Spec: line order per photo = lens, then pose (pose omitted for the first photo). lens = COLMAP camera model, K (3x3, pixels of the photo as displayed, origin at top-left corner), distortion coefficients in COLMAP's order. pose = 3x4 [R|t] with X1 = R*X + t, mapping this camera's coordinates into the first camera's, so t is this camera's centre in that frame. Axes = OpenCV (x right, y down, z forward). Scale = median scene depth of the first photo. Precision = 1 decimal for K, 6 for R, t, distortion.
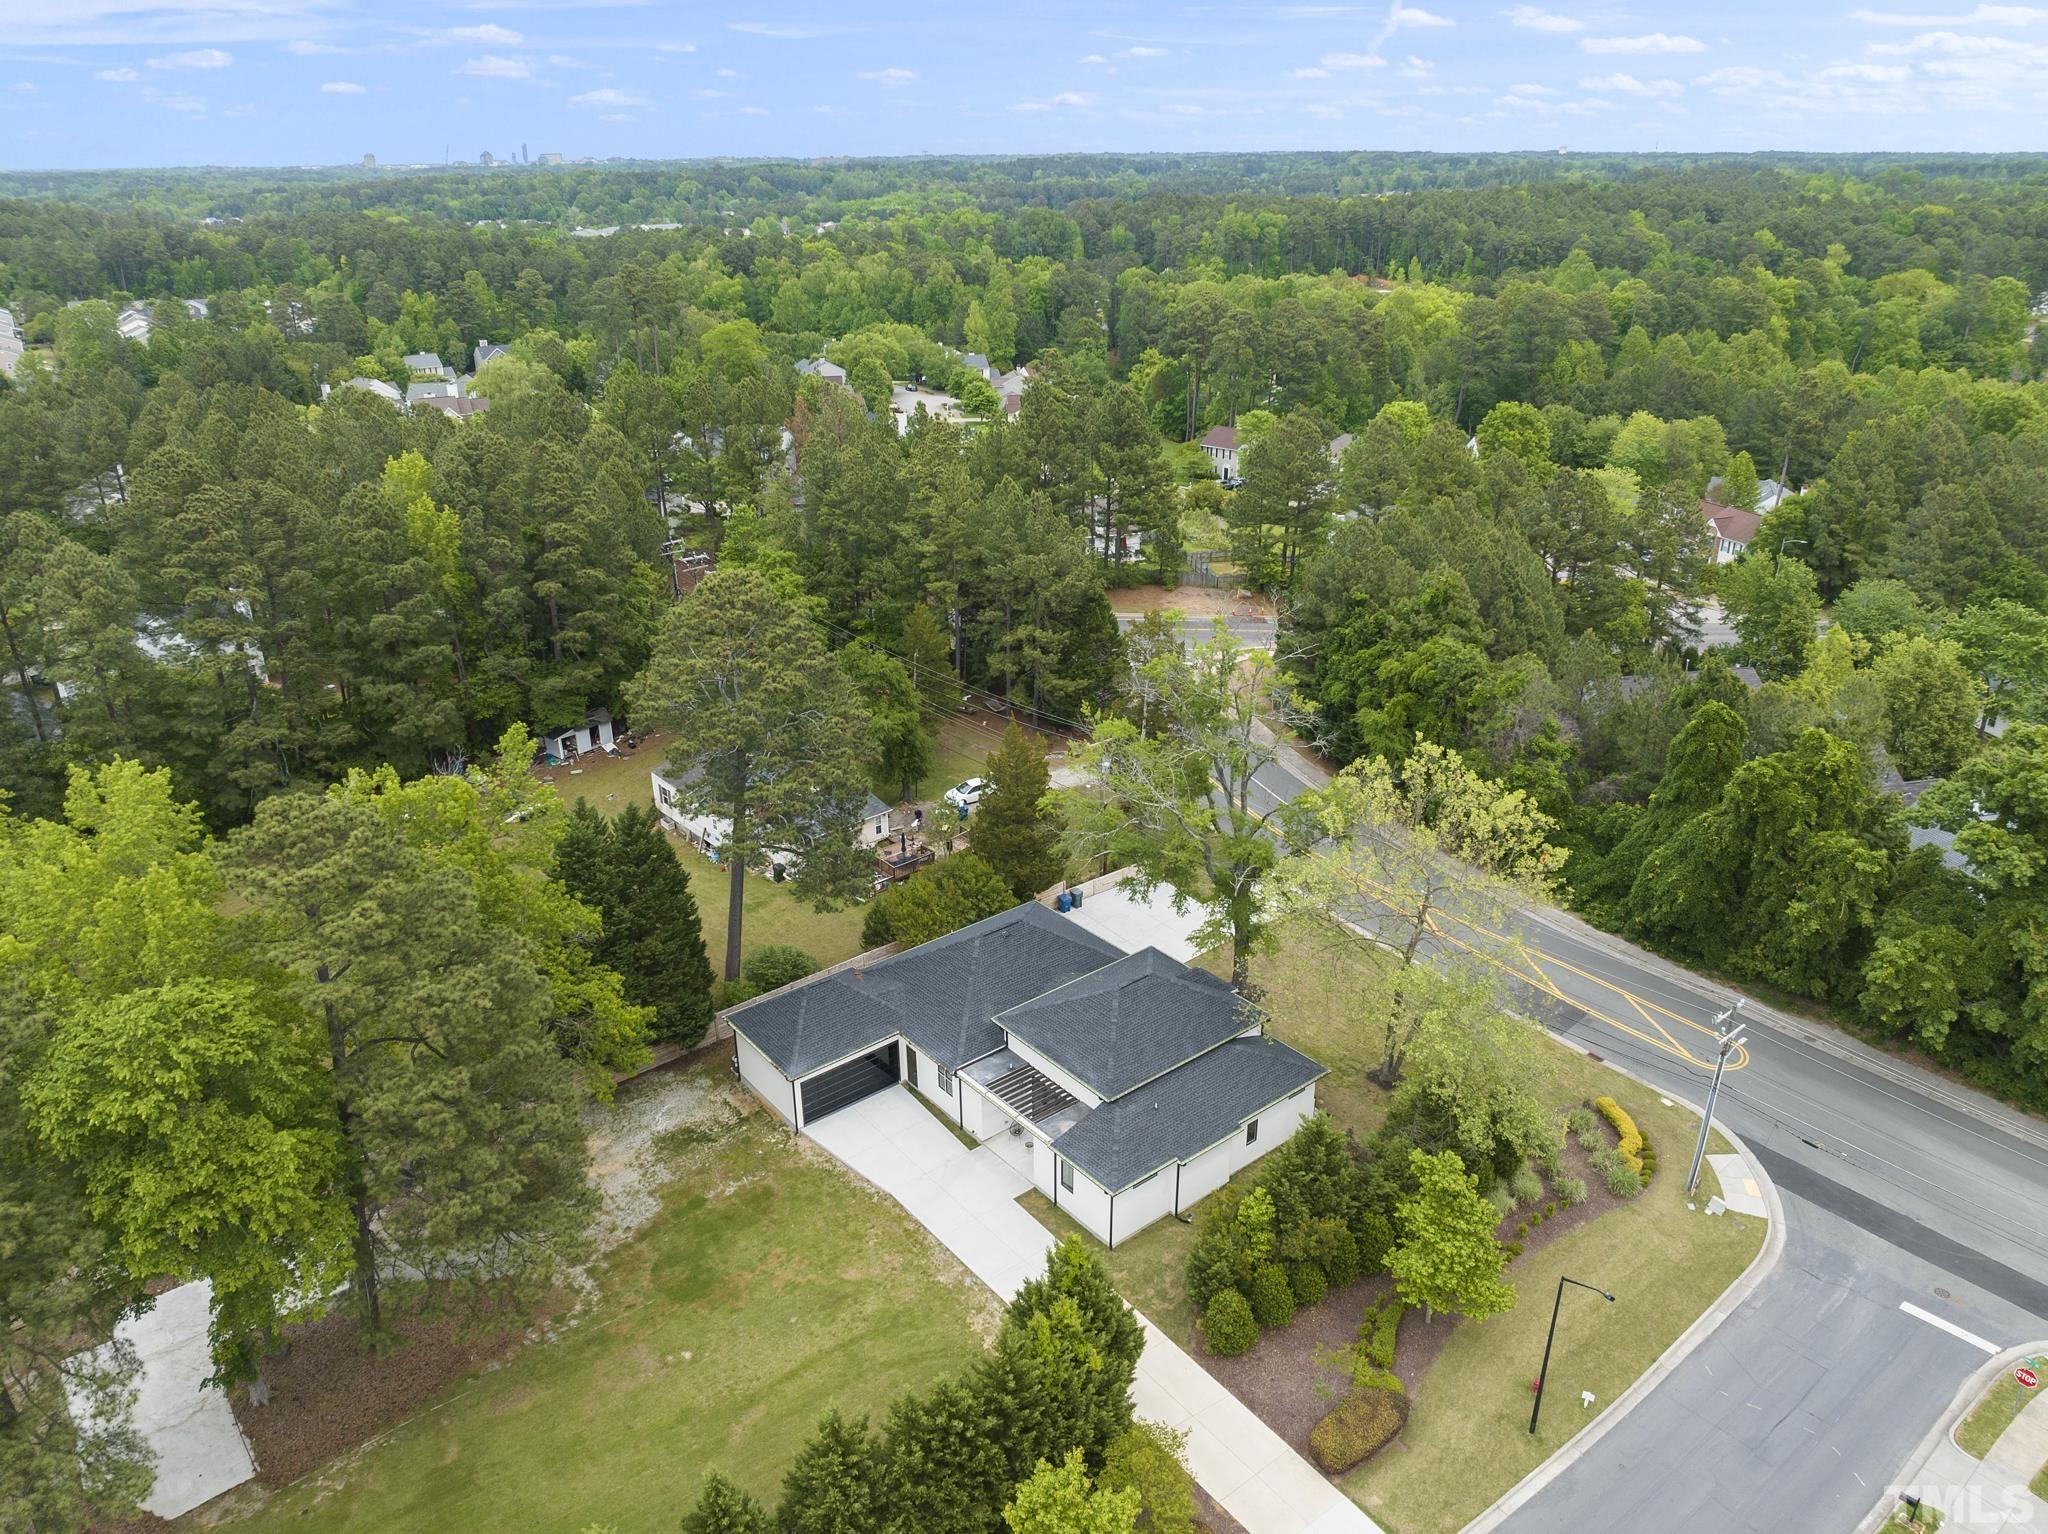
lens RADIAL K [[1447.8, 0, 1024.0], [0, 1447.8, 767.0], [0, 0, 1]] dist [-0.050318, 0.020750]
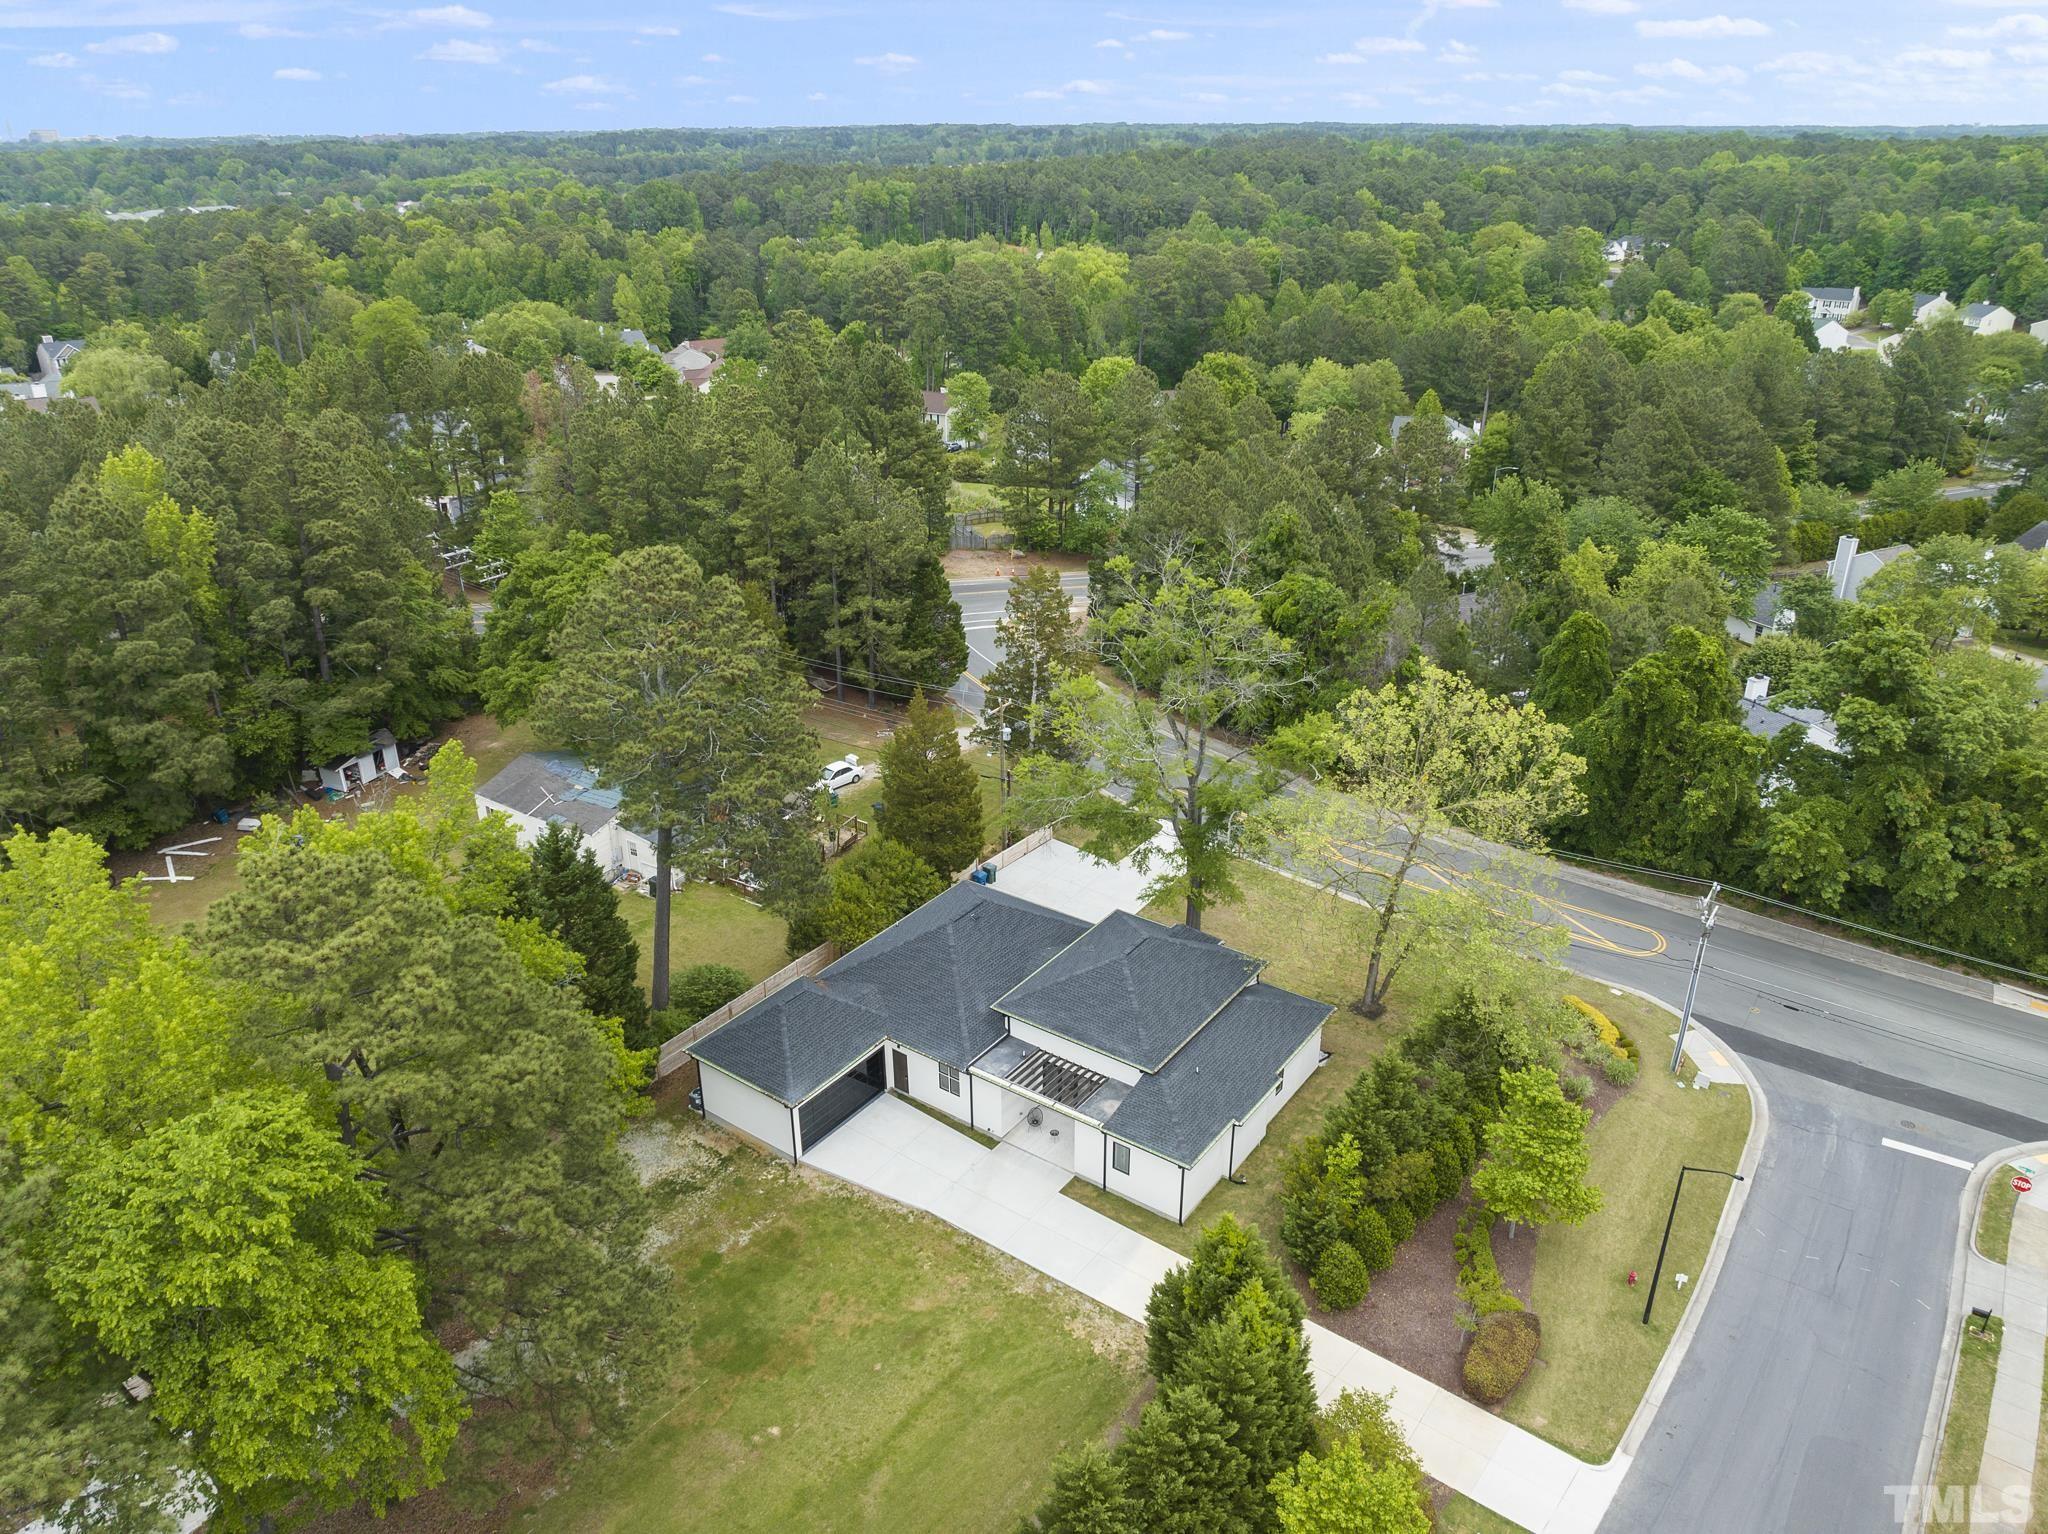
lens RADIAL K [[1447.8, 0, 1024.0], [0, 1447.8, 767.0], [0, 0, 1]] dist [-0.050318, 0.020750]
pose [[0.963019, -0.106117, 0.247657, -0.156944], [0.102423, 0.994353, 0.027791, -0.002813], [-0.249208, -0.001398, 0.968449, 0.065197]]
